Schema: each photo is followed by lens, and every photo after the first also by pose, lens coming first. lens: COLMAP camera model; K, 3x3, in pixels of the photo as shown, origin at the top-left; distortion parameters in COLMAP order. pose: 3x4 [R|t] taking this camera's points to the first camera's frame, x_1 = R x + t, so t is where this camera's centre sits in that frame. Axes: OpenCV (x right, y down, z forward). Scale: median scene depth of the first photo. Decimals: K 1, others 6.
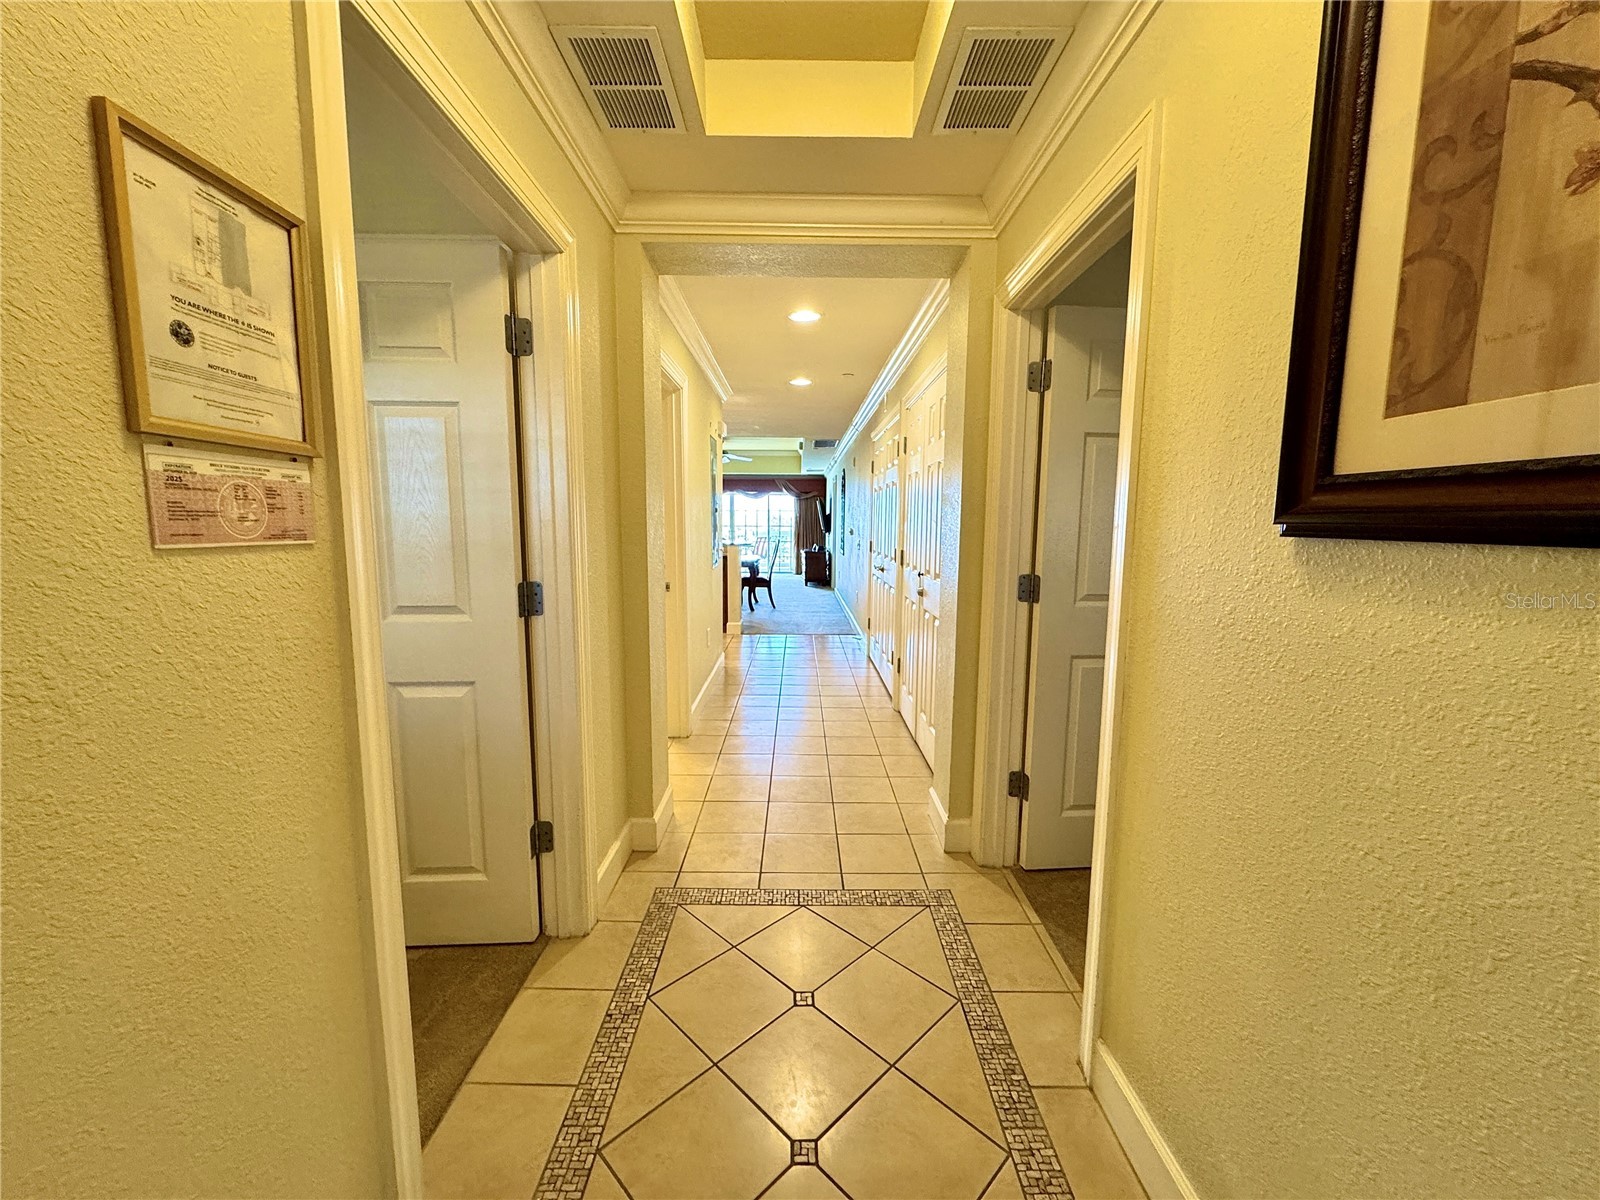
lens RADIAL K [[635.9, 0, 801.7], [0, 635.9, 602.5], [0, 0, 1]] dist [-0.004999, 0.000436]
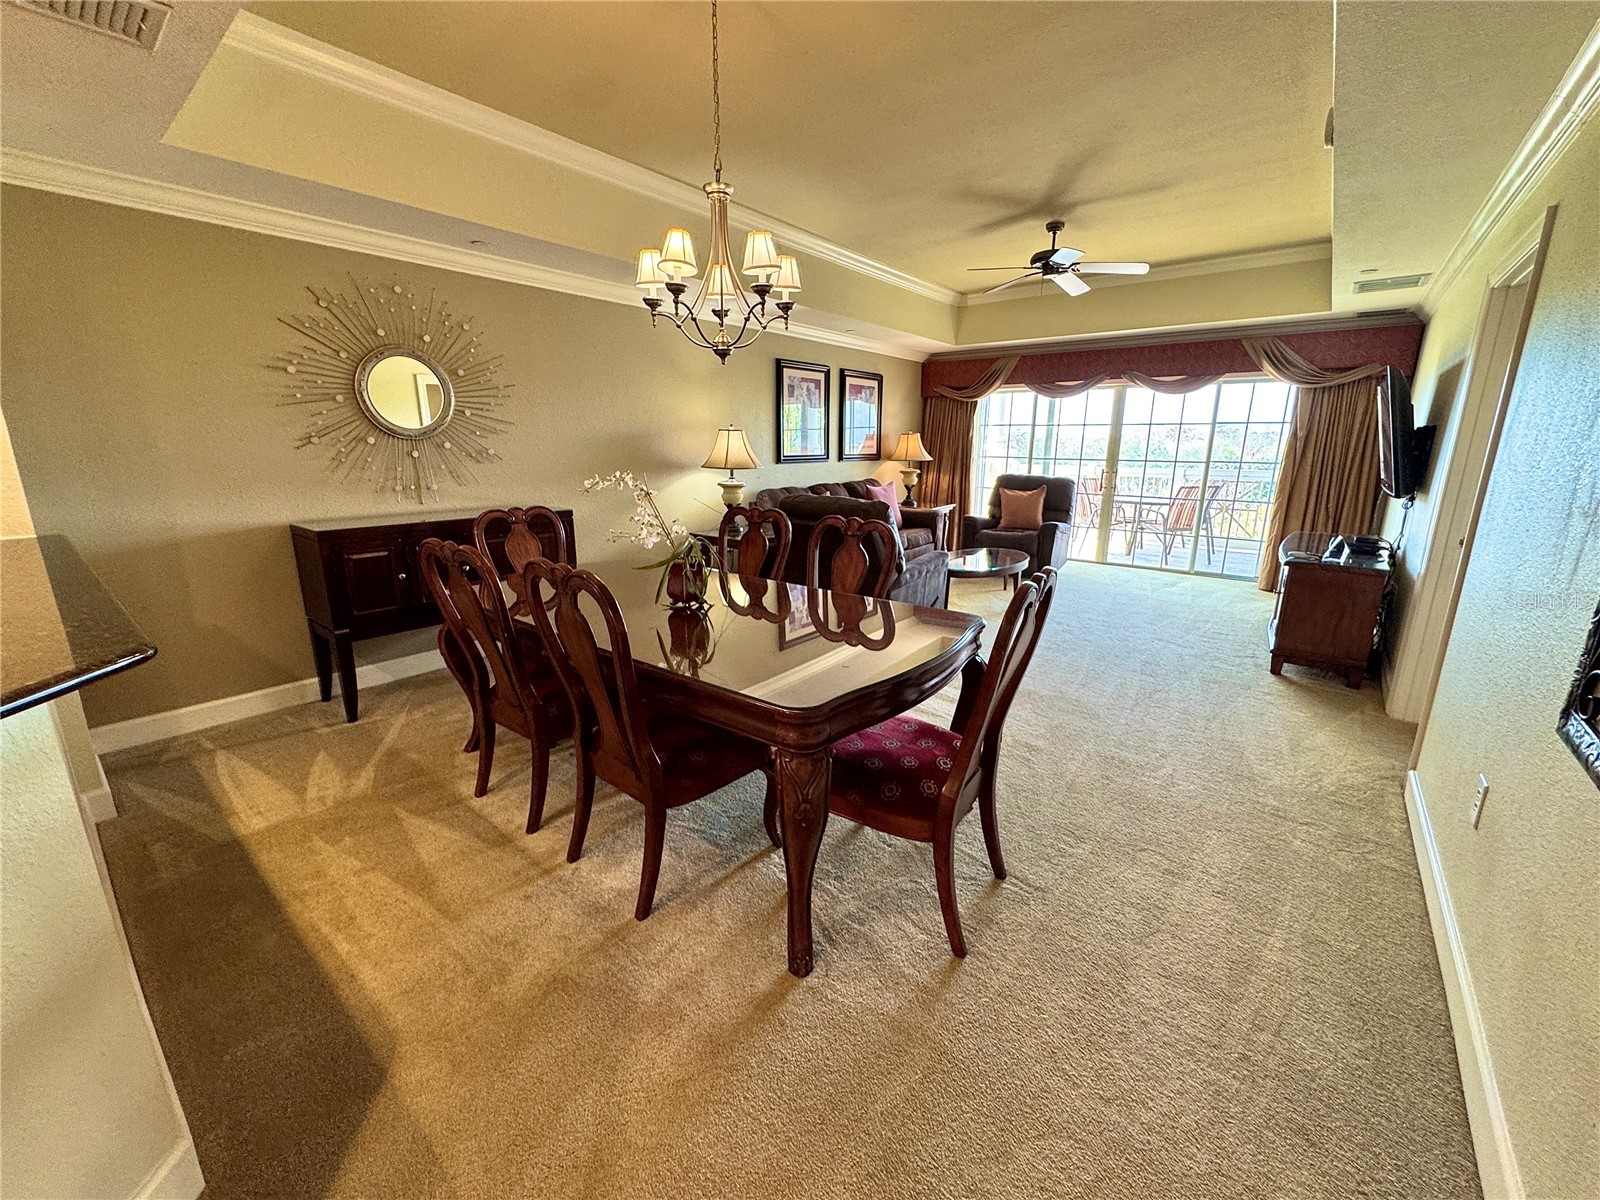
lens RADIAL K [[635.9, 0, 802.0], [0, 635.9, 597.4], [0, 0, 1]] dist [-0.004999, 0.000436]
pose [[0.775254, 0.153243, -0.612778, 0.010804], [-0.081367, 0.986270, 0.143705, -0.079309], [0.626387, -0.061548, 0.777079, 0.576756]]
